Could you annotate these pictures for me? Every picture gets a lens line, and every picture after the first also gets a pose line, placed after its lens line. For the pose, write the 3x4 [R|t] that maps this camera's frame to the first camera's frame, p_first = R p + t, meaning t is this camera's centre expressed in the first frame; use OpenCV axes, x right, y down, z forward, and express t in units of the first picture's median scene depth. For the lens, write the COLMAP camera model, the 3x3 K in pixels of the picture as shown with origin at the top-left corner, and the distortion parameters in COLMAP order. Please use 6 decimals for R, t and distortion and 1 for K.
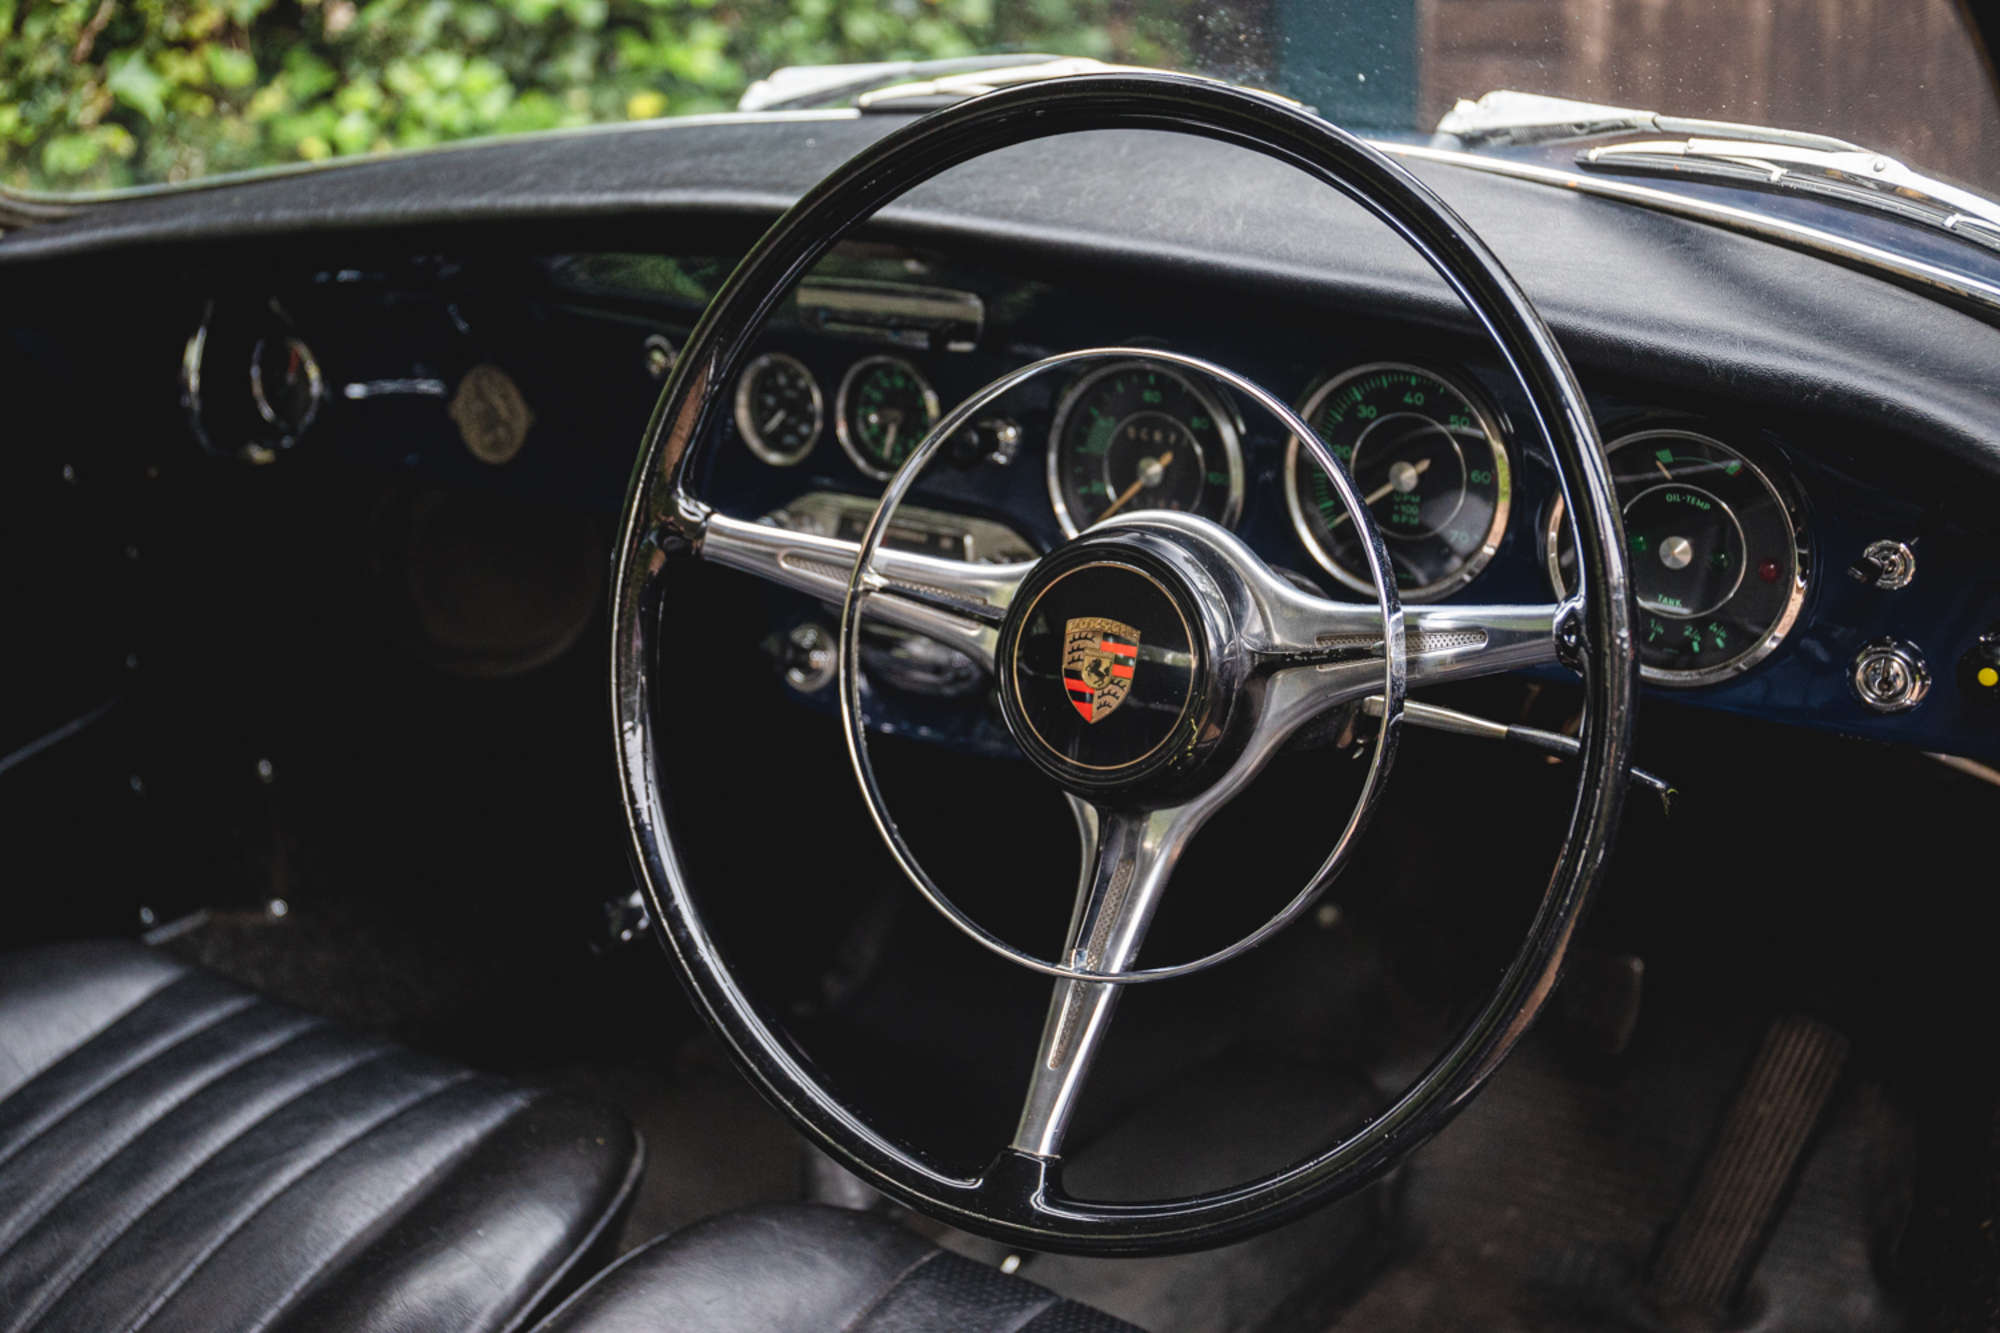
lens RADIAL K [[2268.4, 0, 1000.0], [0, 2268.4, 666.5], [0, 0, 1]] dist [0.029032, 0.010663]
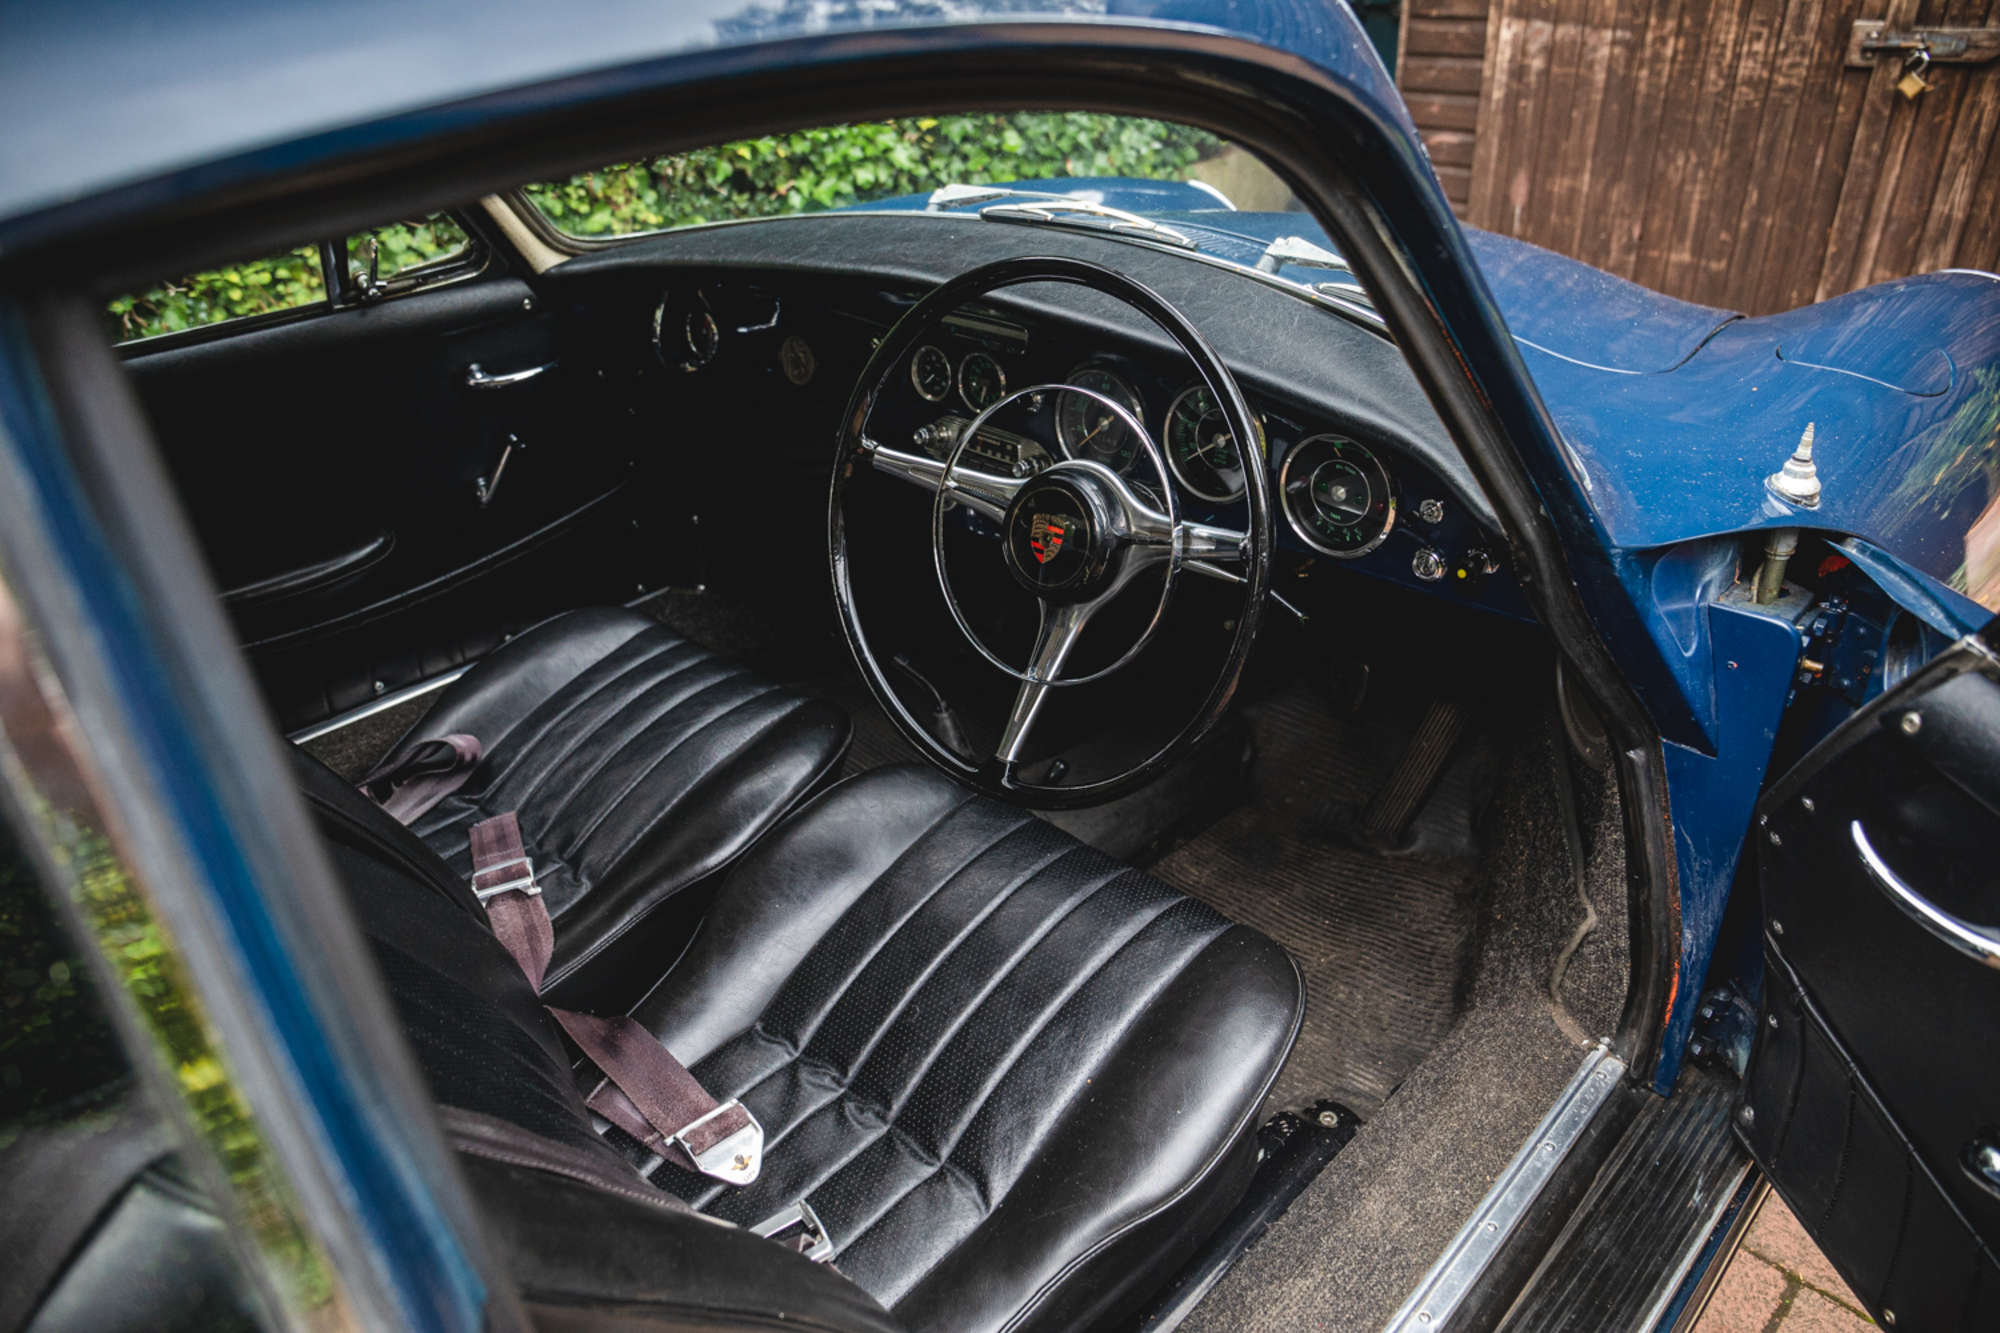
lens RADIAL K [[1336.7, 0, 1000.0], [0, 1336.7, 666.5], [0, 0, 1]] dist [-0.106862, 0.080910]
pose [[0.992051, 0.066749, -0.106670, 0.108999], [-0.045463, 0.980578, 0.190786, -0.091264], [0.117333, -0.184420, 0.975819, -0.184721]]
